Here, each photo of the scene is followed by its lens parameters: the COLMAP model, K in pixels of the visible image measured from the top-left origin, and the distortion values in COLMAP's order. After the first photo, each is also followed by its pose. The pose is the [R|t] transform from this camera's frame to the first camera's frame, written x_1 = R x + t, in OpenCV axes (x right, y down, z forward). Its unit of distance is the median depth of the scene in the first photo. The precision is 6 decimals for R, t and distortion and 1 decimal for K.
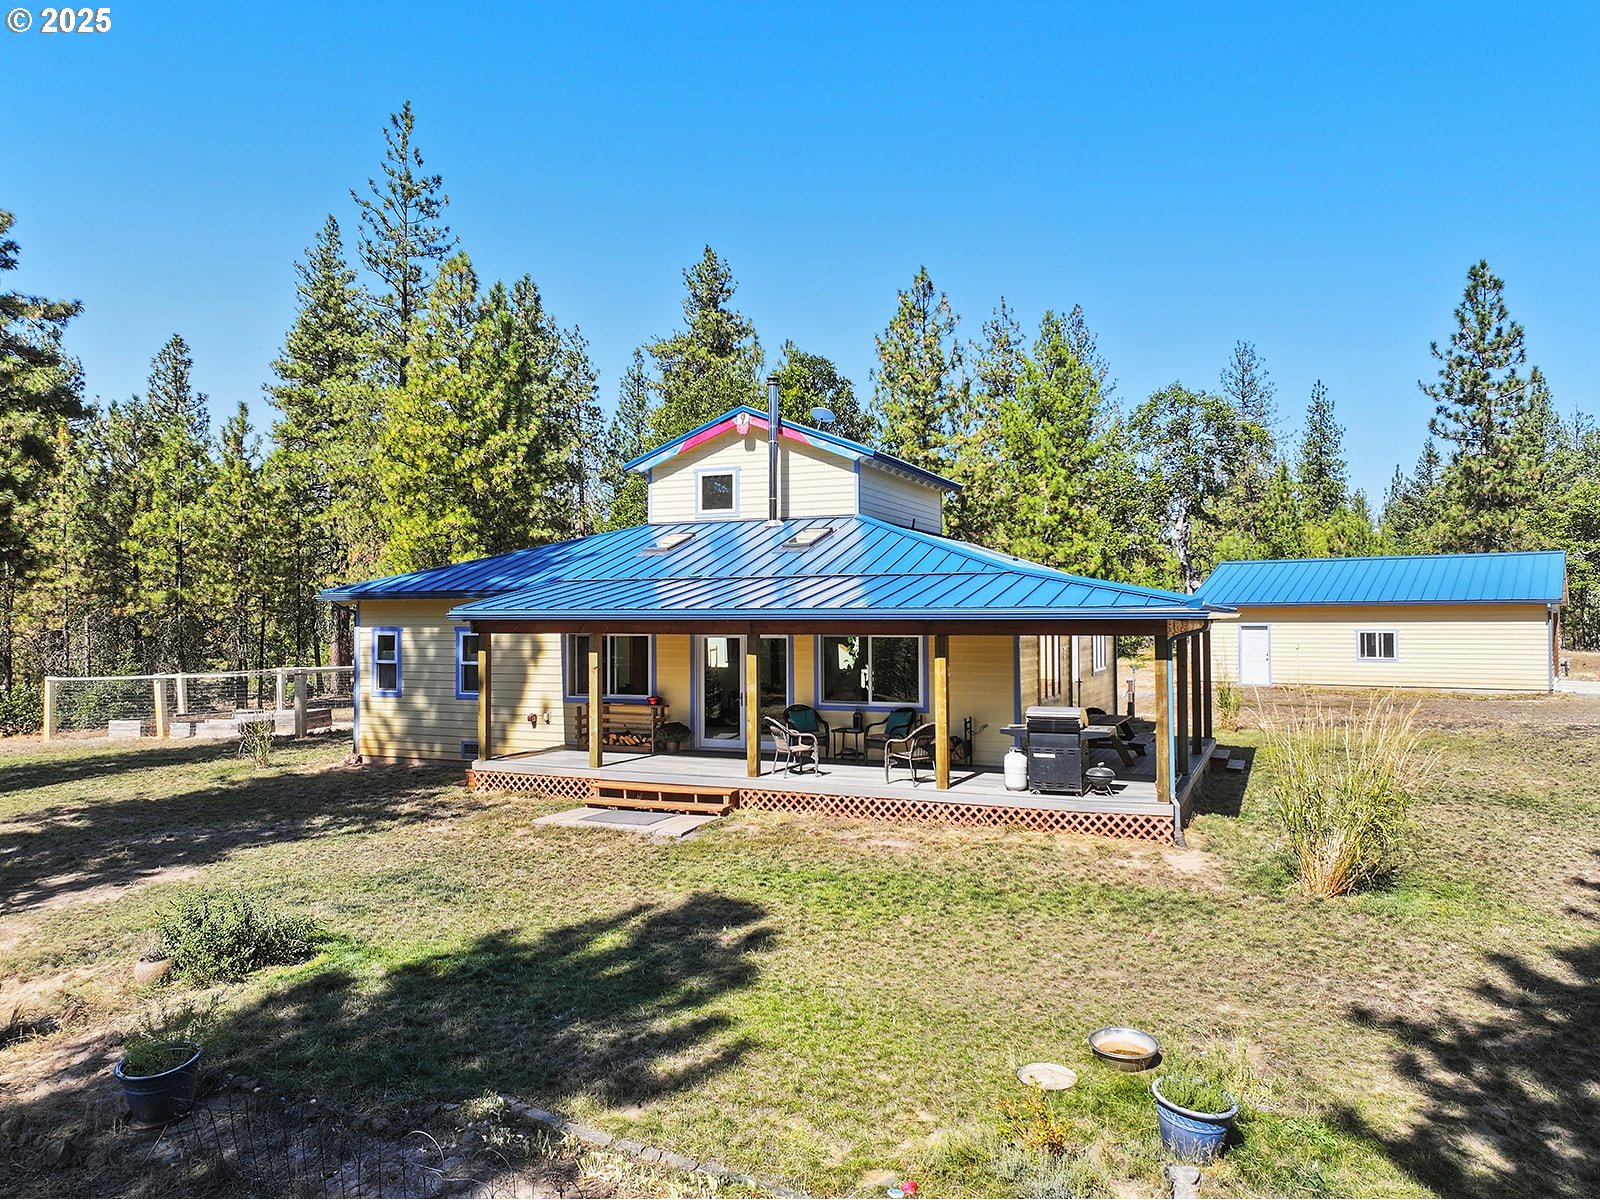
lens RADIAL K [[1106.7, 0, 800.0], [0, 1106.7, 600.0], [0, 0, 1]] dist [-0.000325, 0.007568]
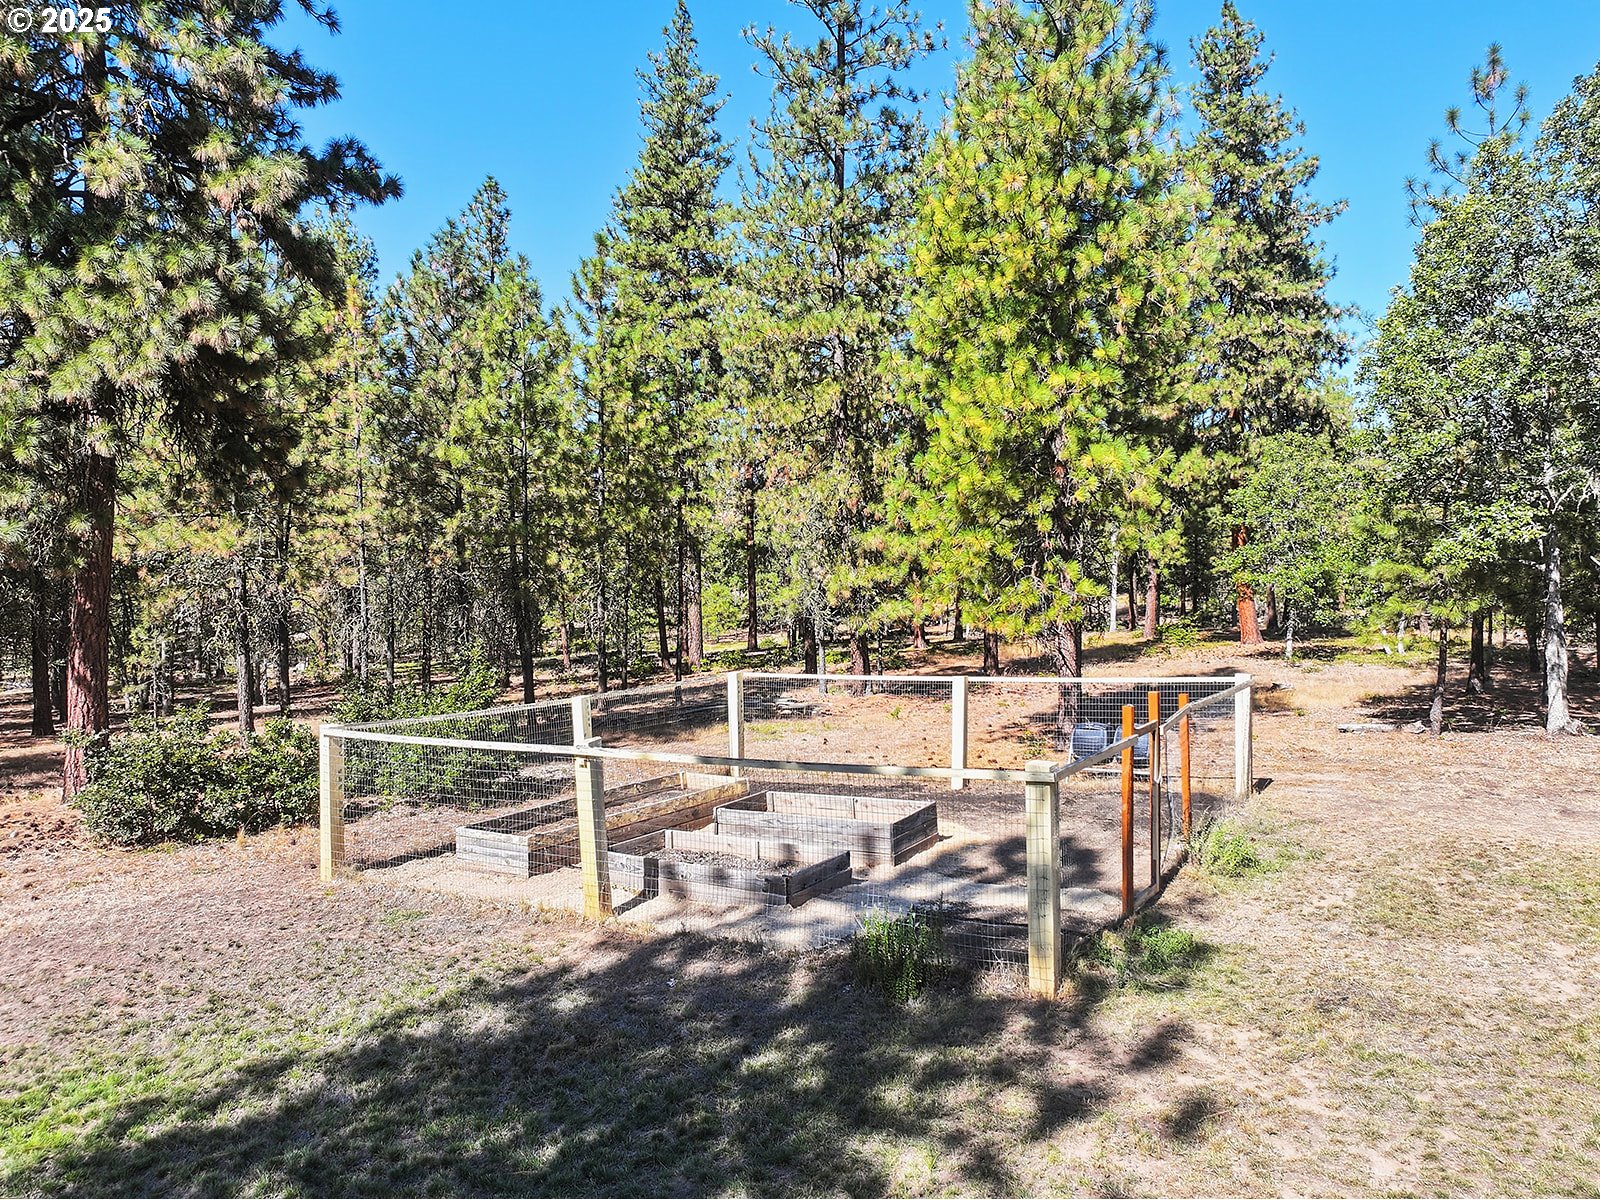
lens RADIAL K [[1106.7, 0, 800.0], [0, 1106.7, 600.0], [0, 0, 1]] dist [-0.000325, 0.007568]
pose [[0.977899, 0.009022, -0.208882, -0.259320], [0.001932, 0.998636, 0.052179, 0.000334], [0.209068, -0.051429, 0.976548, 0.393487]]
